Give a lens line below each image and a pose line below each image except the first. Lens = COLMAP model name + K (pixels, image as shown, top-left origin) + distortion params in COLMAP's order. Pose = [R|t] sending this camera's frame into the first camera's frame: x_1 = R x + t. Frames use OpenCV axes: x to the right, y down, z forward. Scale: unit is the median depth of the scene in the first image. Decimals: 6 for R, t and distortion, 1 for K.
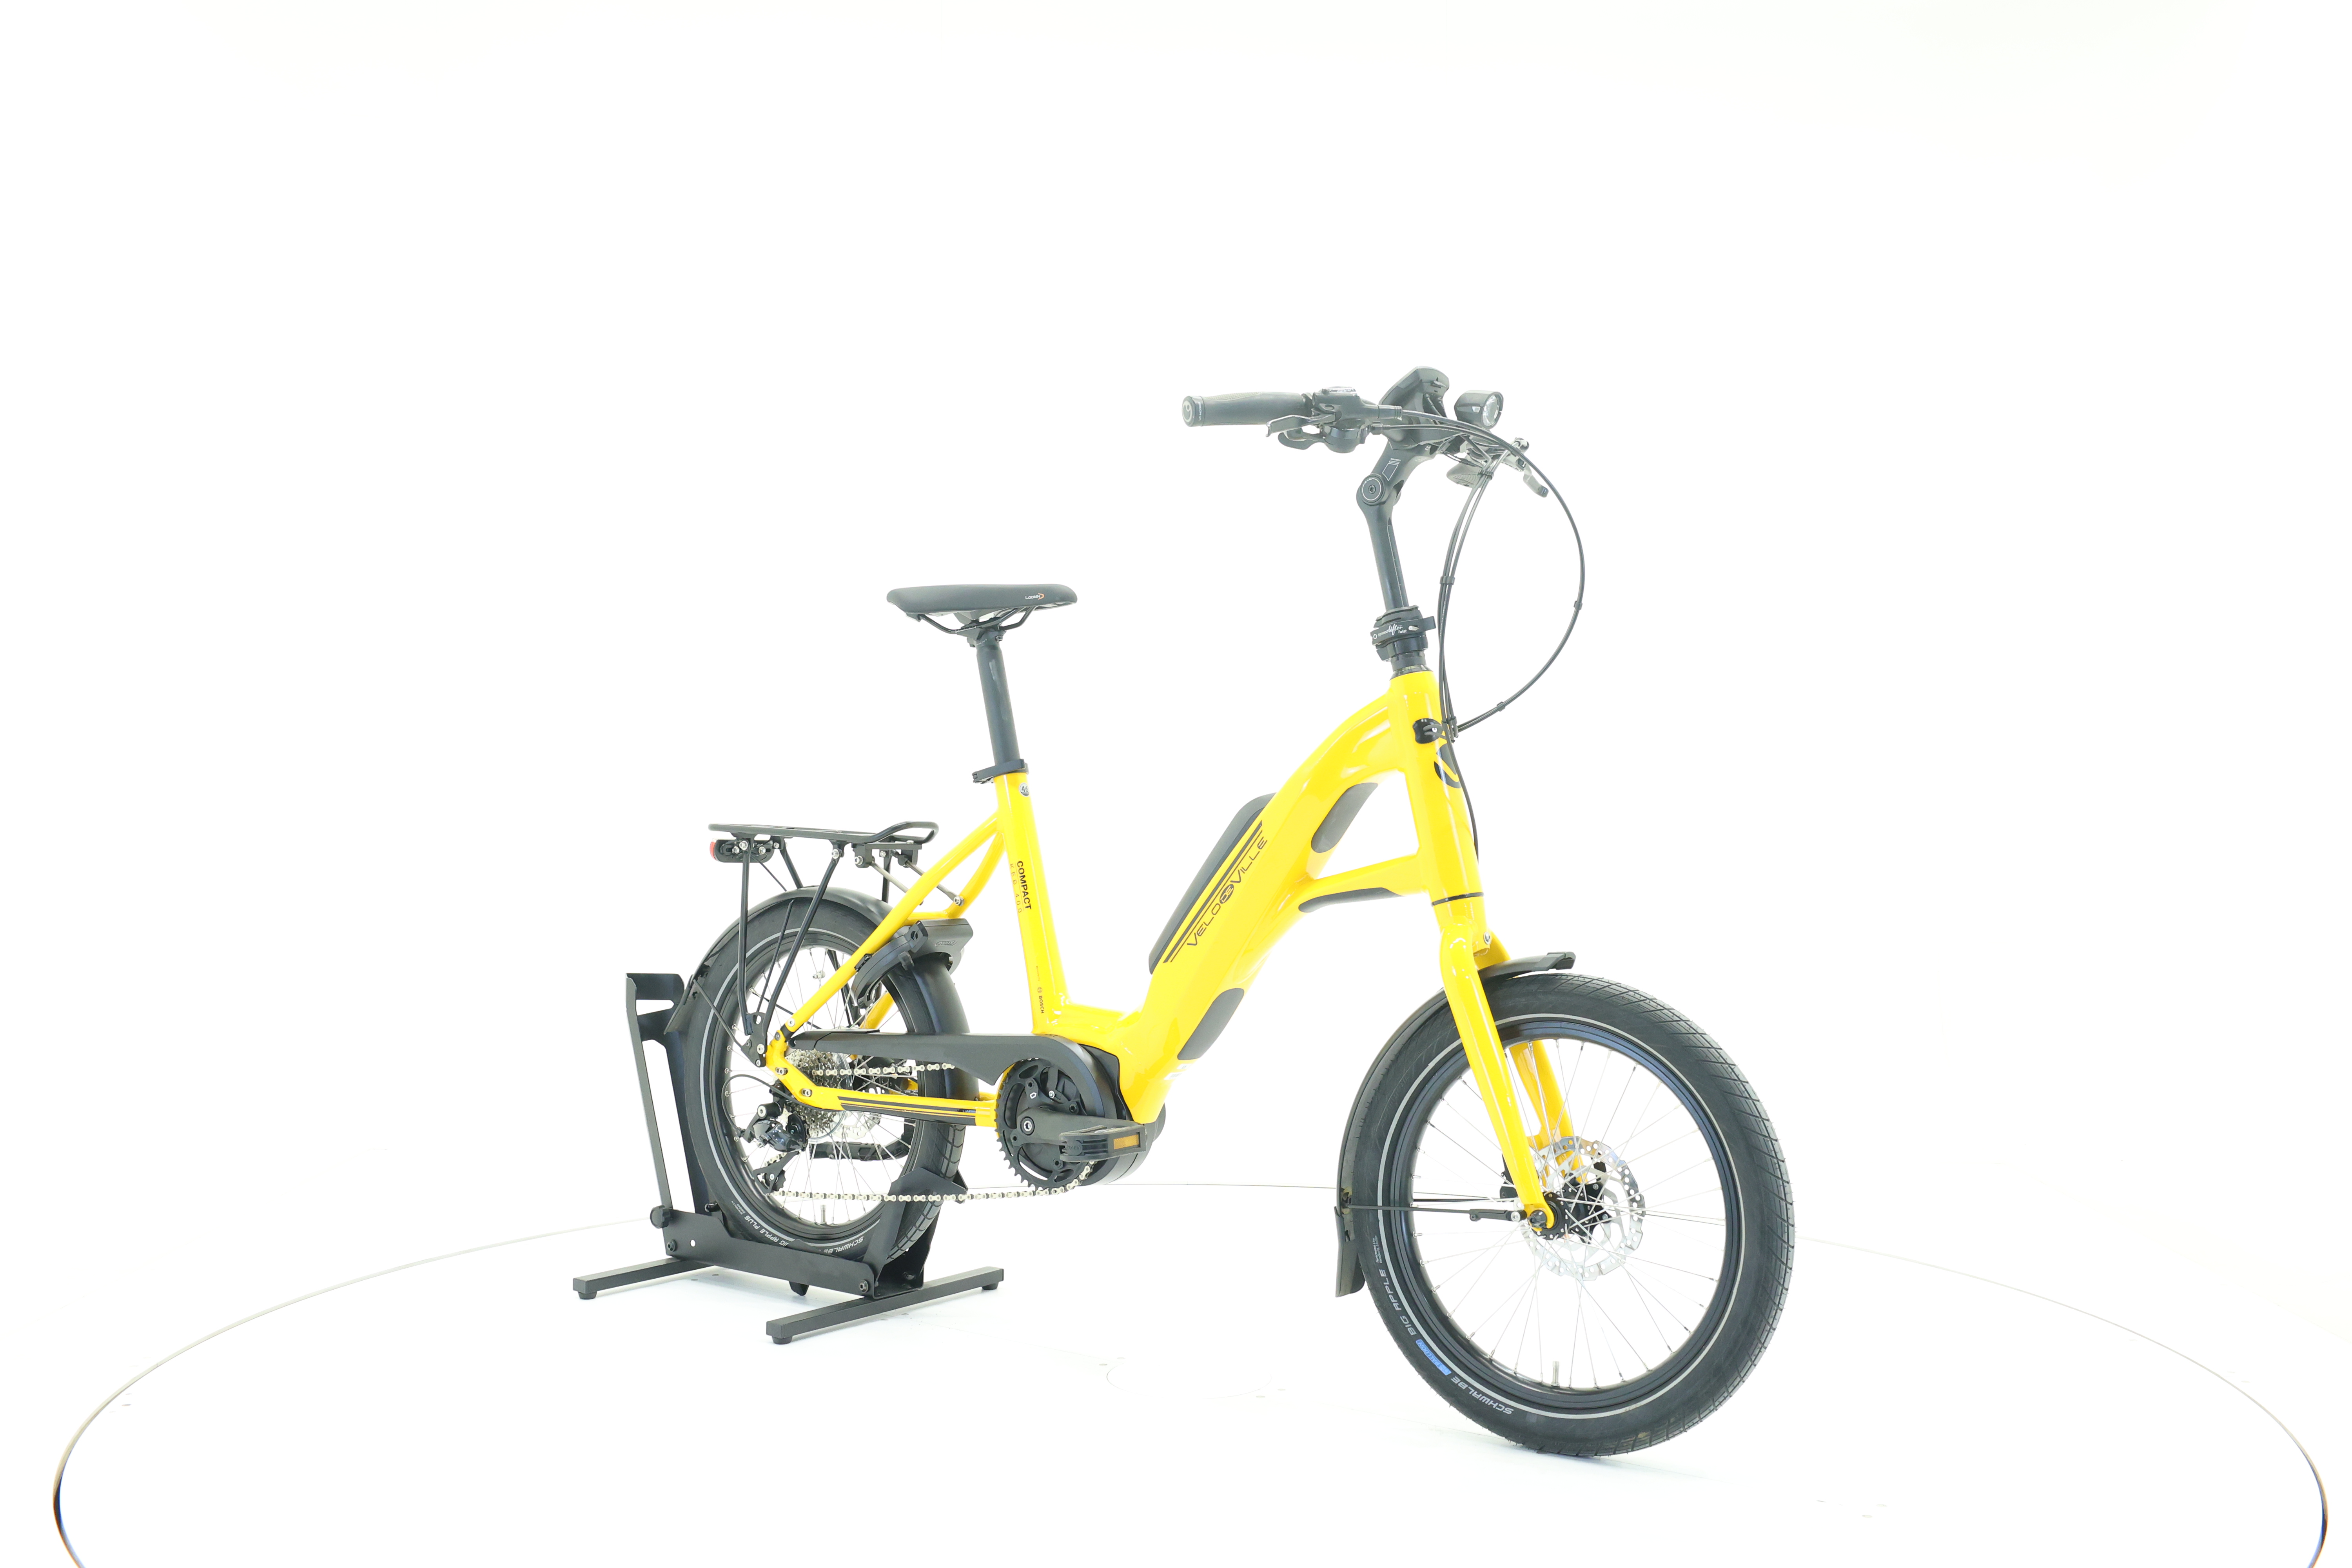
lens RADIAL K [[2603.0, 0, 1191.4], [0, 2603.0, 770.5], [0, 0, 1]] dist [-0.010966, 0.000000]
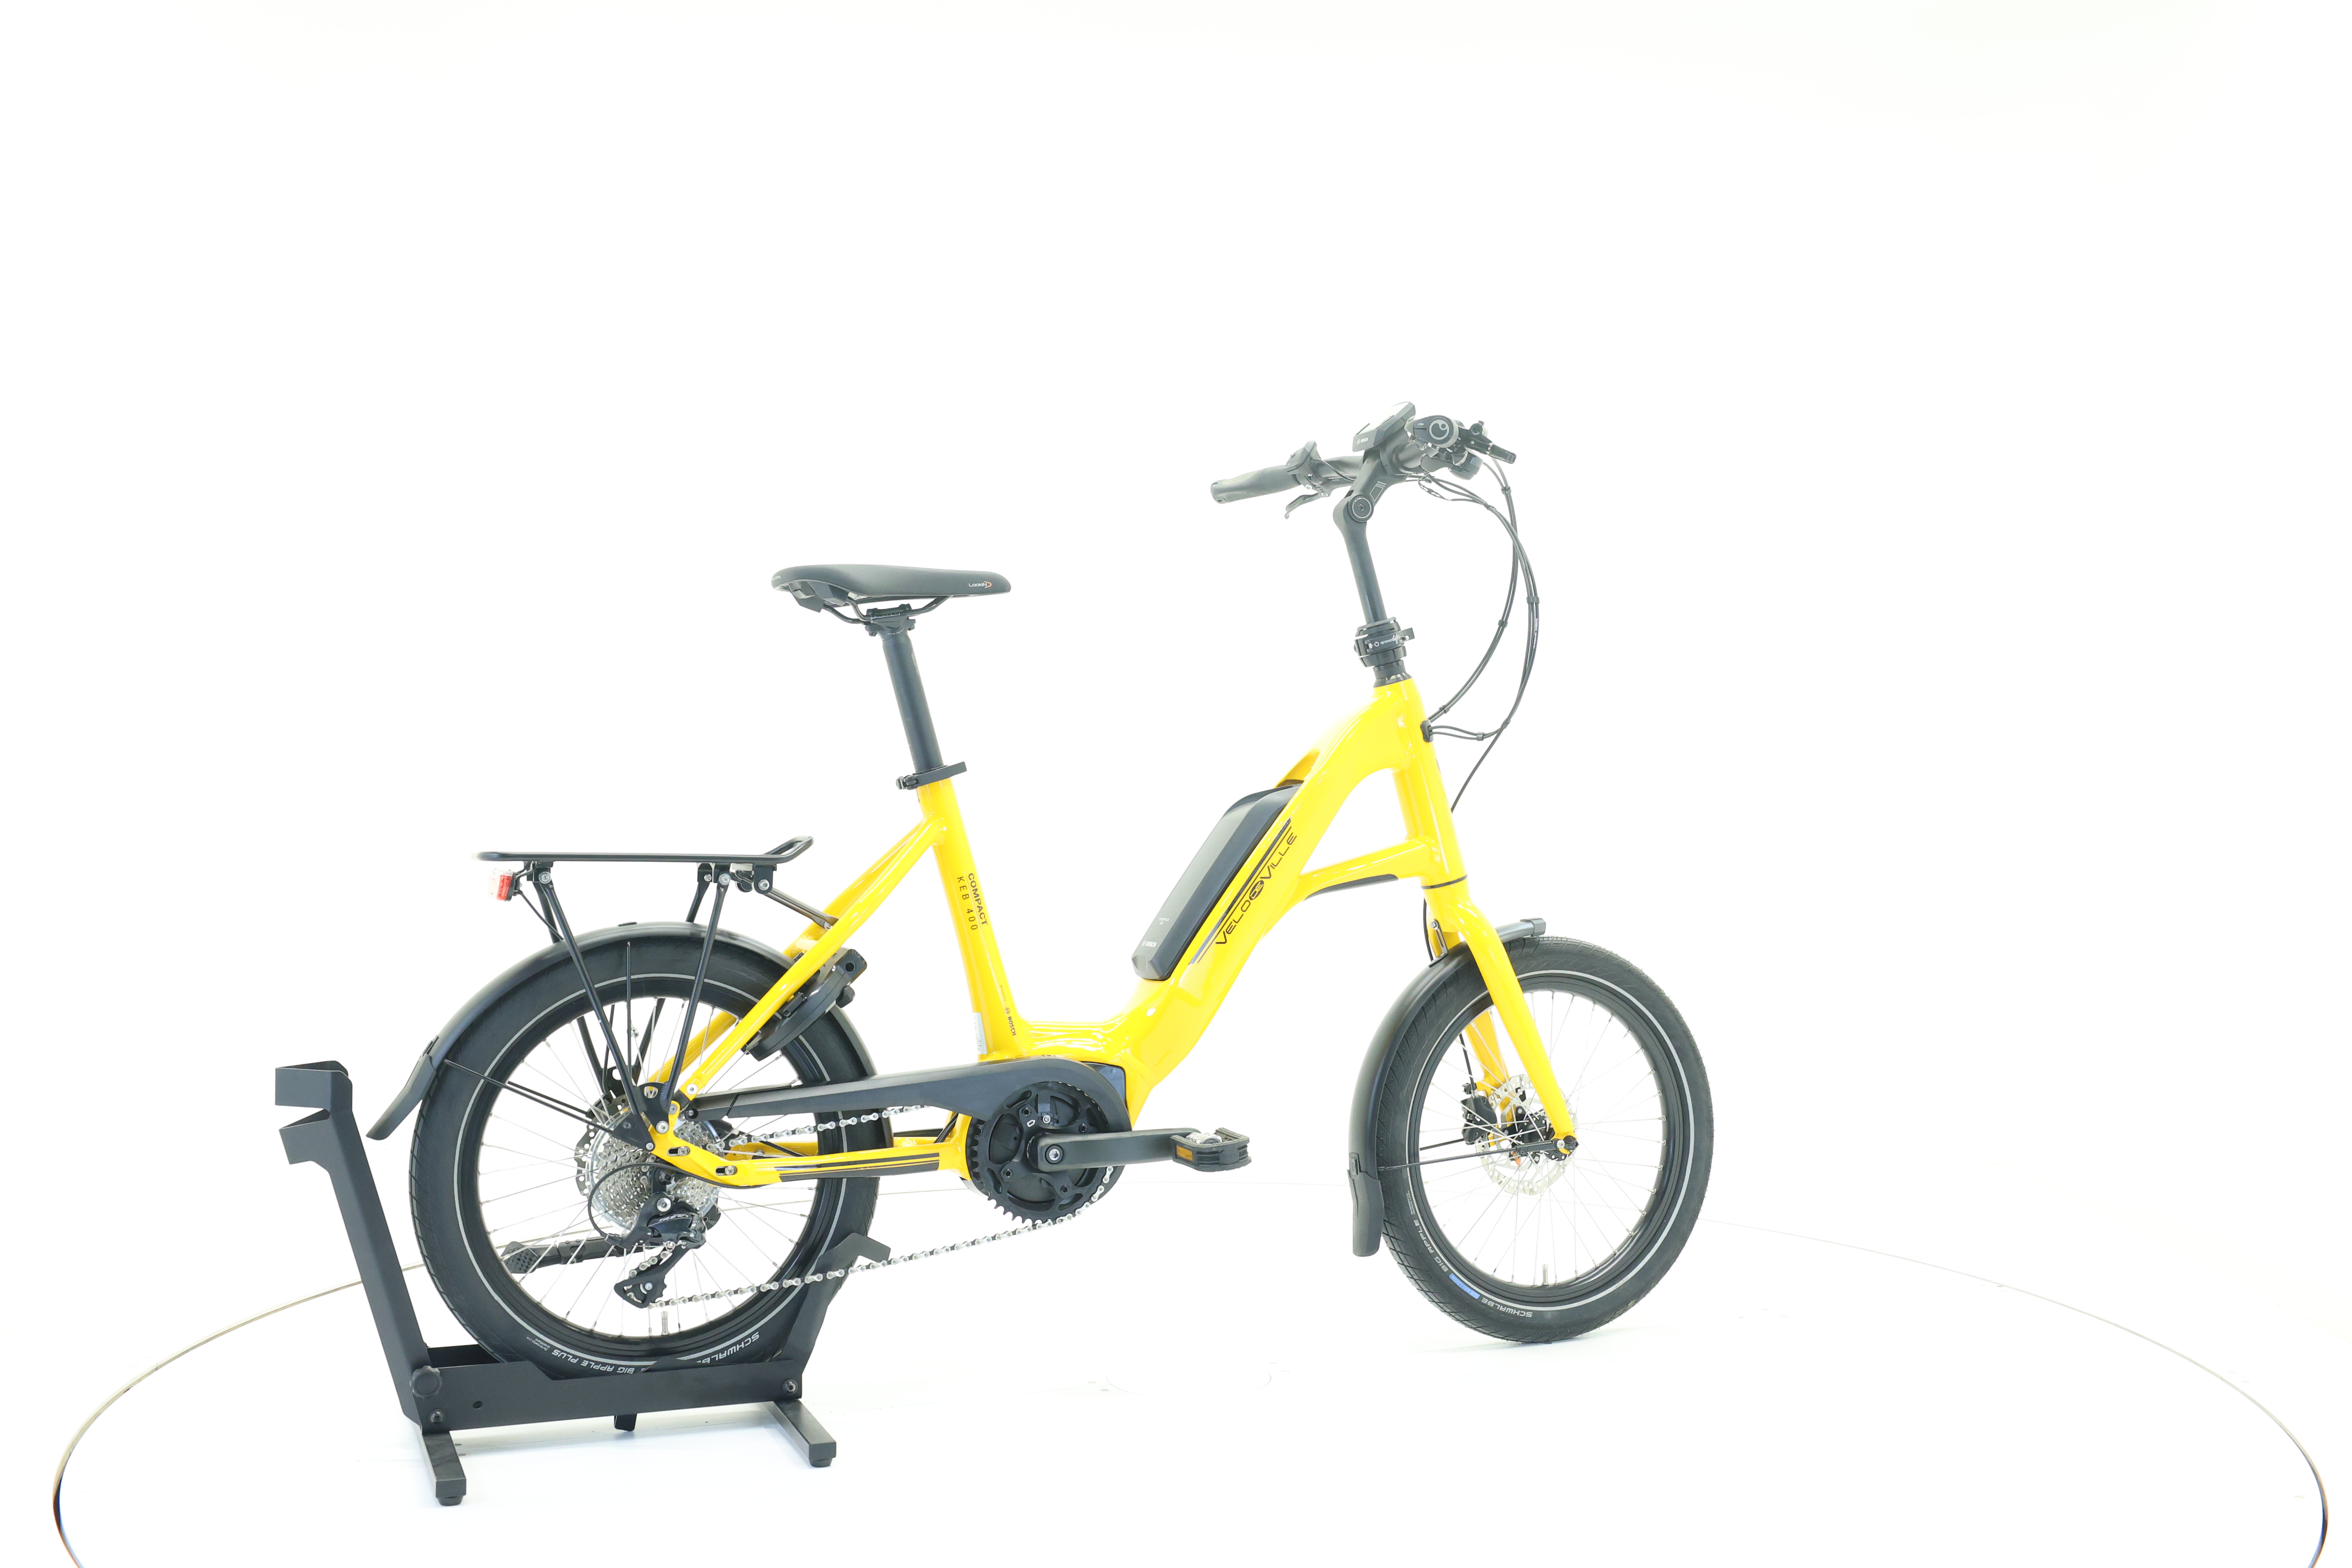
lens RADIAL K [[2603.0, 0, 1178.1], [0, 2603.0, 800.6], [0, 0, 1]] dist [-0.010966, 0.000000]
pose [[0.473201, -0.019973, 0.880728, -0.856063], [0.016381, 0.999770, 0.013871, -0.002529], [-0.880802, 0.007863, 0.473419, 0.513574]]
